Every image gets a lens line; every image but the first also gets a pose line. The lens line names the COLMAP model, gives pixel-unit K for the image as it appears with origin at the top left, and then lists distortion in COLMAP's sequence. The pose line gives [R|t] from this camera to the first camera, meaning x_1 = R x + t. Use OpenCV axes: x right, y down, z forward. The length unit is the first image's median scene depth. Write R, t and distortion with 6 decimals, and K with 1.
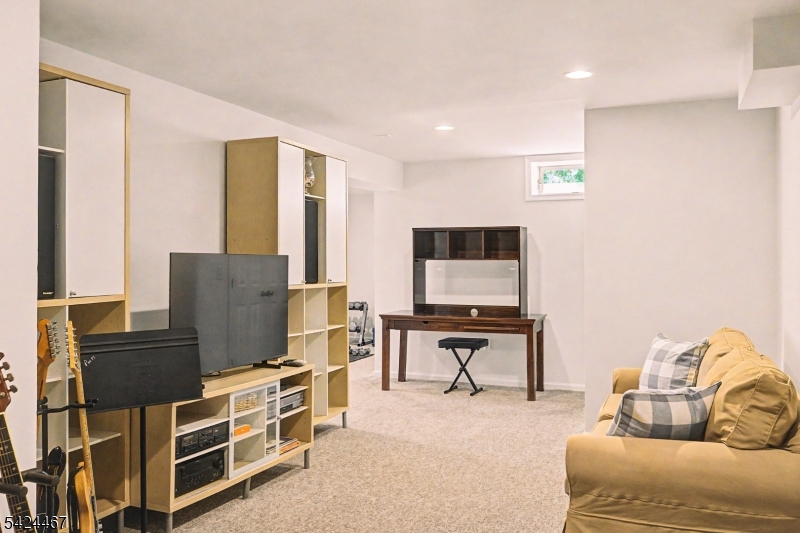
lens RADIAL K [[720.0, 0, 400.0], [0, 720.0, 266.5], [0, 0, 1]] dist [-0.002590, -0.001028]
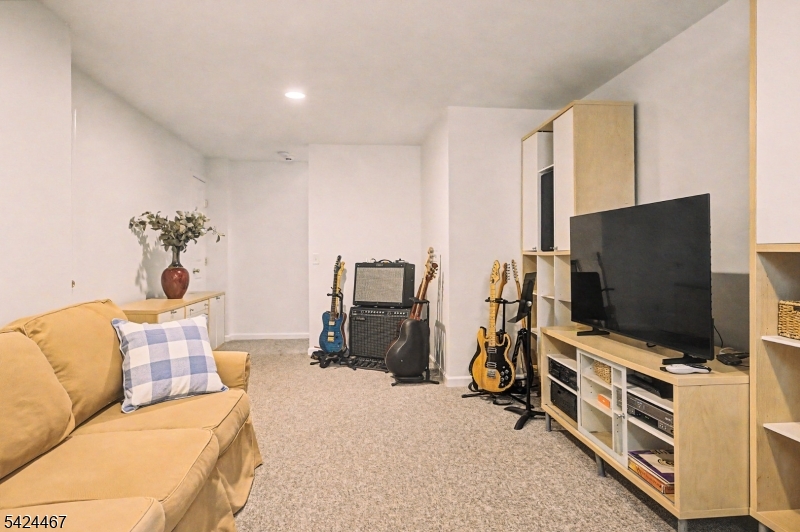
lens RADIAL K [[472.5, 0, 400.0], [0, 472.5, 266.0], [0, 0, 1]] dist [0.001954, 0.000880]
pose [[-0.885433, 0.011618, -0.464621, 0.300569], [0.002290, 0.999784, 0.020637, 0.044930], [0.464761, 0.017209, -0.885269, 1.465116]]
